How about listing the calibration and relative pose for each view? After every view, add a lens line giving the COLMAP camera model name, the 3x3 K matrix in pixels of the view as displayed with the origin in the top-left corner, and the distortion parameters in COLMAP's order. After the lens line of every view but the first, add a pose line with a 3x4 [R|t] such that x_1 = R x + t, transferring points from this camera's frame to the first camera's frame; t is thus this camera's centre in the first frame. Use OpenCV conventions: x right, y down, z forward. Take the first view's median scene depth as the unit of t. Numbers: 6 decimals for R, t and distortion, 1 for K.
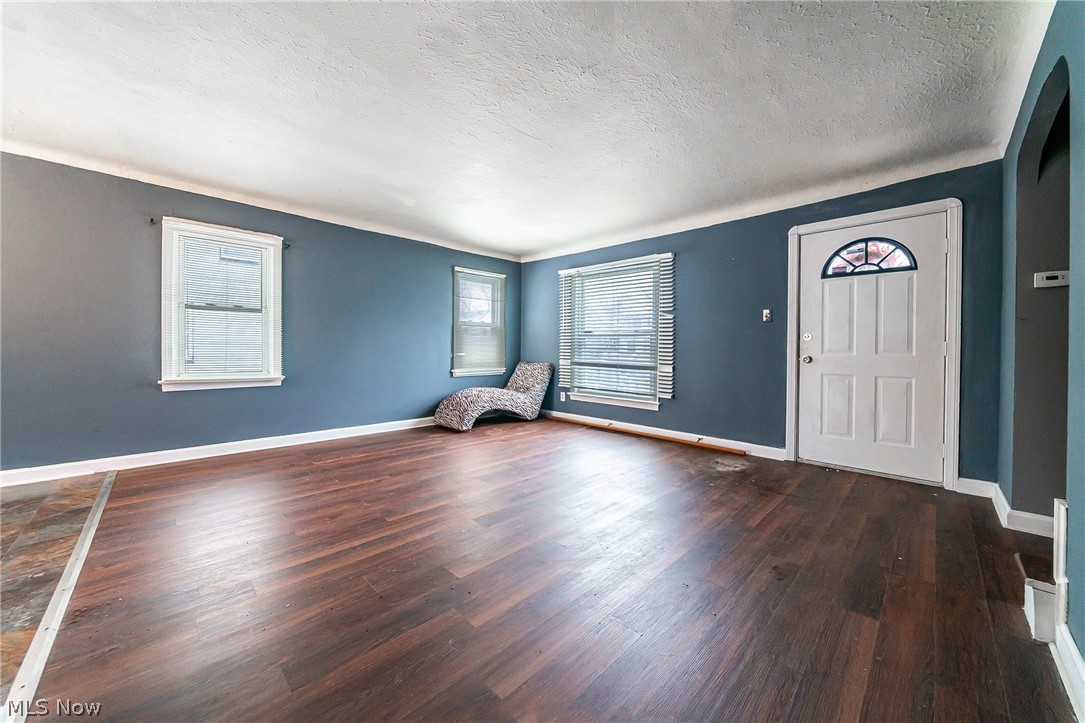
lens RADIAL K [[377.9, 0, 537.0], [0, 377.9, 349.2], [0, 0, 1]] dist [-0.007414, -0.000089]
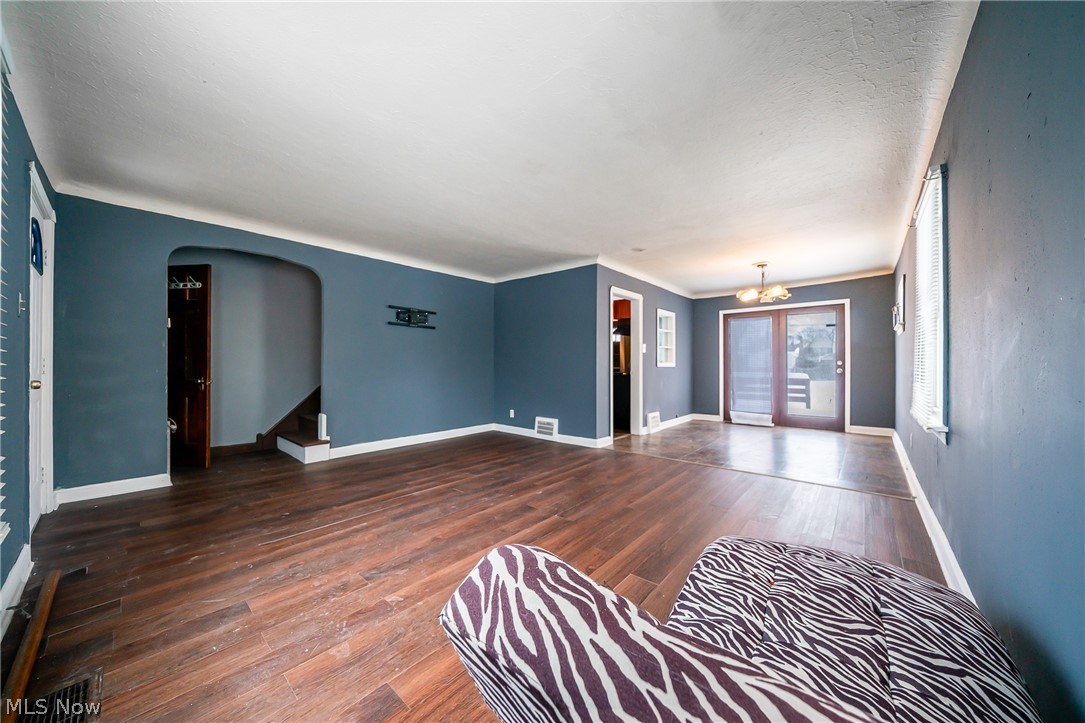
lens RADIAL K [[383.1, 0, 539.8], [0, 383.1, 363.5], [0, 0, 1]] dist [-0.002650, -0.000293]
pose [[-0.996078, -0.012927, -0.087535, -0.077798], [-0.012705, 0.999914, -0.003097, -0.017382], [0.087568, -0.001972, -0.996157, 1.926076]]
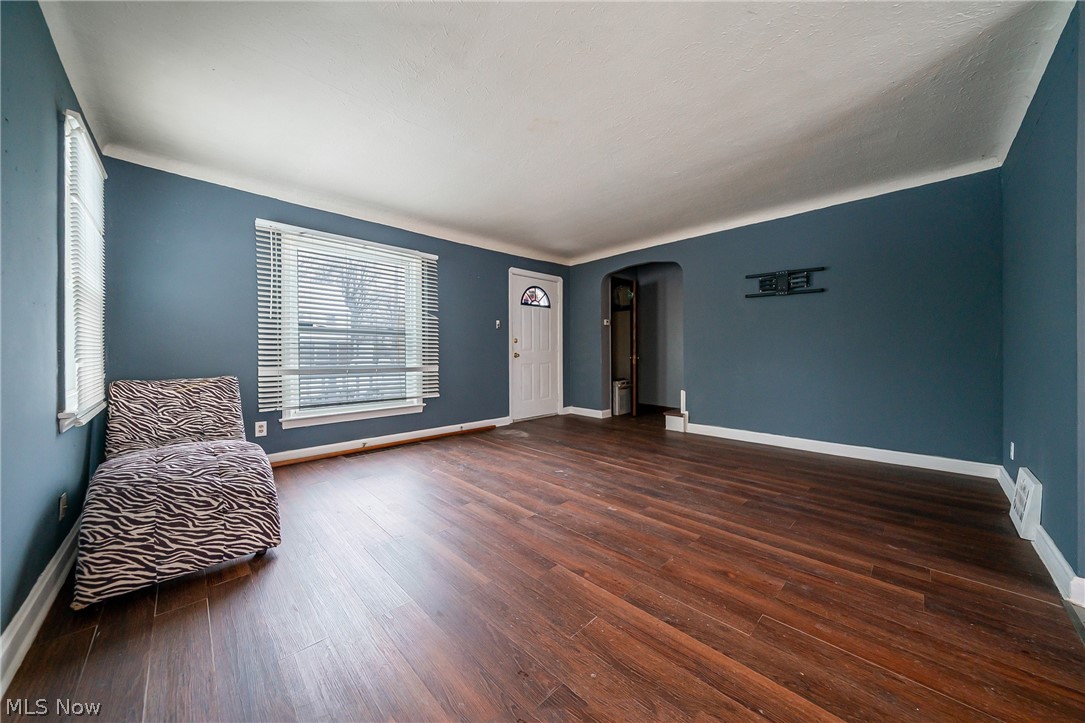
lens RADIAL K [[377.9, 0, 537.0], [0, 377.9, 349.2], [0, 0, 1]] dist [-0.007414, -0.000089]
pose [[0.023961, -0.002451, 0.999710, -0.965914], [0.005959, 0.999980, 0.002309, -0.000303], [-0.999695, 0.005902, 0.023975, 1.007258]]
